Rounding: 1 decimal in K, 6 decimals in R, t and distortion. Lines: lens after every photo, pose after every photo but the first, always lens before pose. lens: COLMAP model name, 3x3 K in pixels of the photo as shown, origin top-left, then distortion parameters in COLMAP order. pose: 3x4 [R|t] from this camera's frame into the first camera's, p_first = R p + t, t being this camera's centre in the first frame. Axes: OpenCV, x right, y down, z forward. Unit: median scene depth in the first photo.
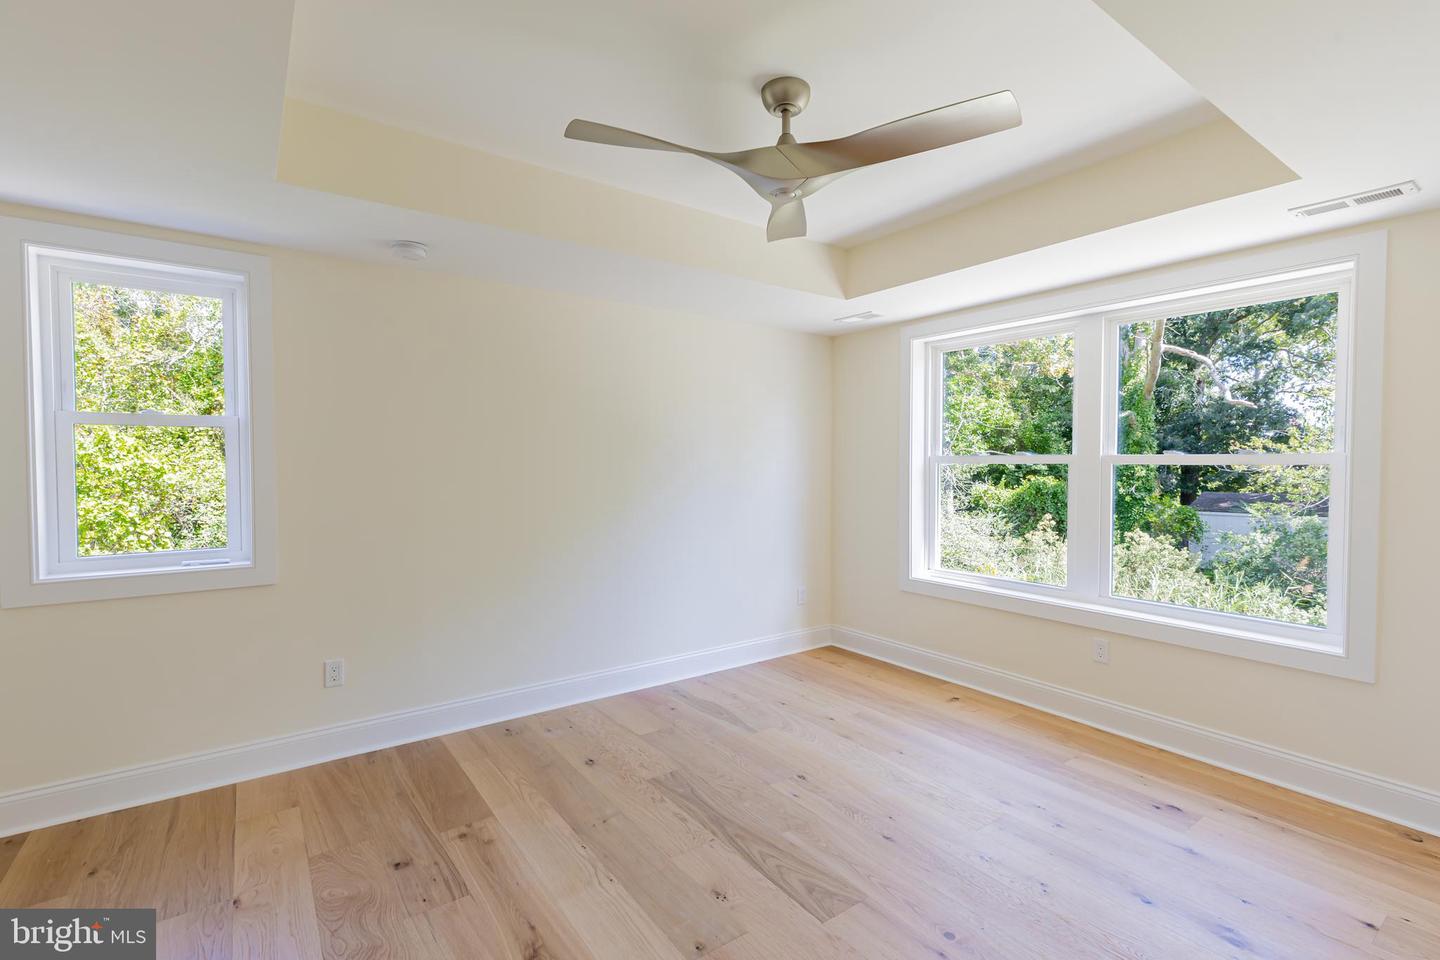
lens RADIAL K [[664.4, 0, 722.9], [0, 664.4, 477.5], [0, 0, 1]] dist [0.009099, 0.000848]
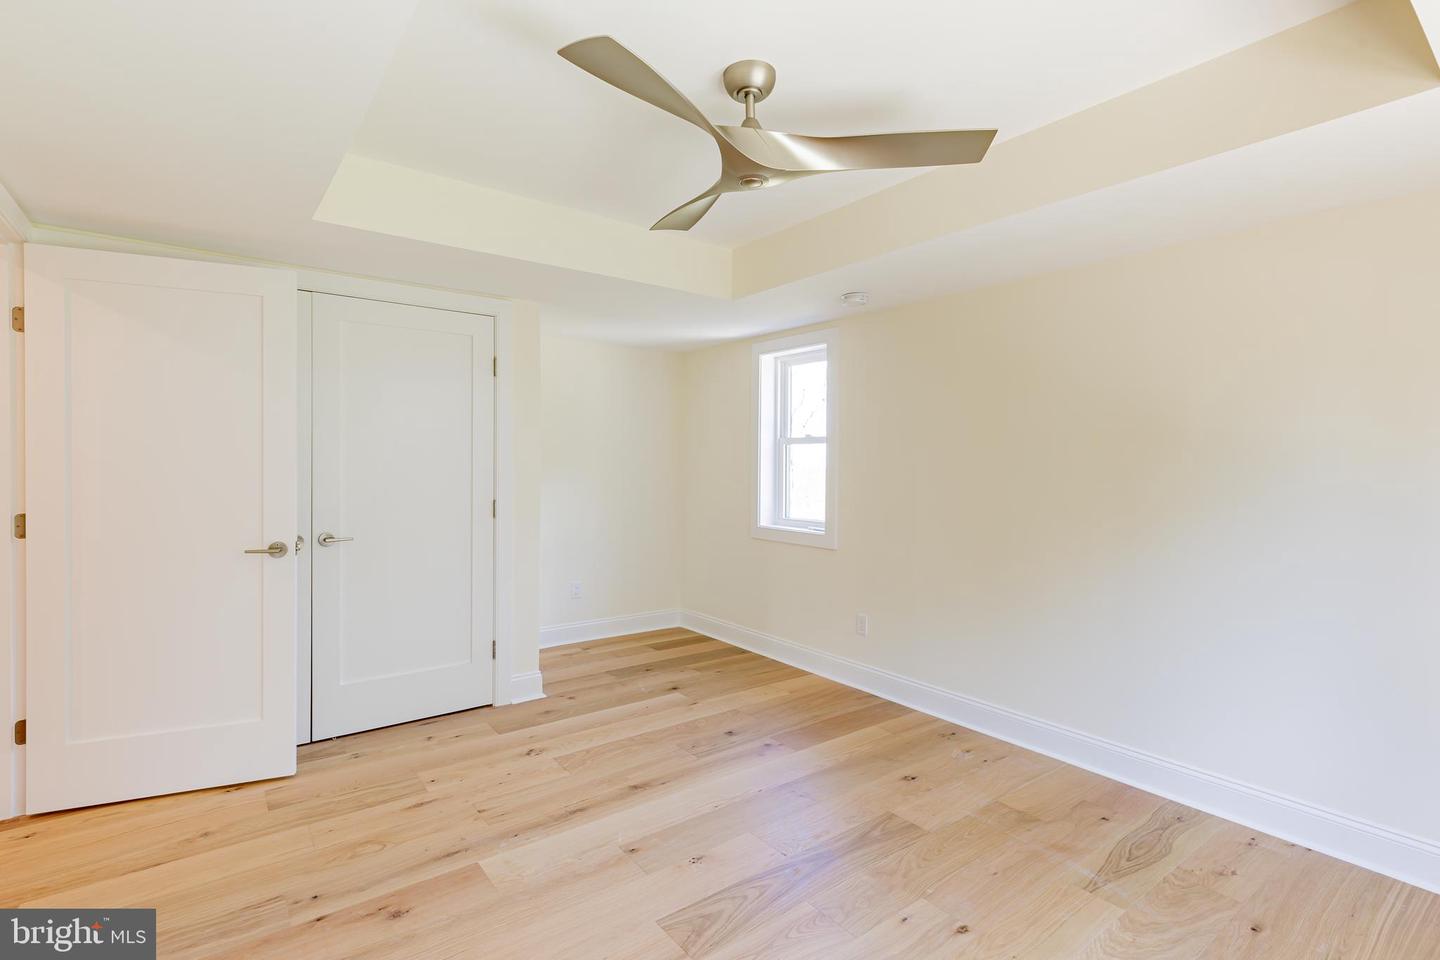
lens RADIAL K [[664.4, 0, 722.2], [0, 664.4, 471.7], [0, 0, 1]] dist [0.009099, 0.000848]
pose [[0.043738, 0.019968, -0.998843, 0.735959], [-0.034045, 0.999249, 0.018485, -0.028346], [0.998463, 0.033197, 0.044385, 0.653133]]
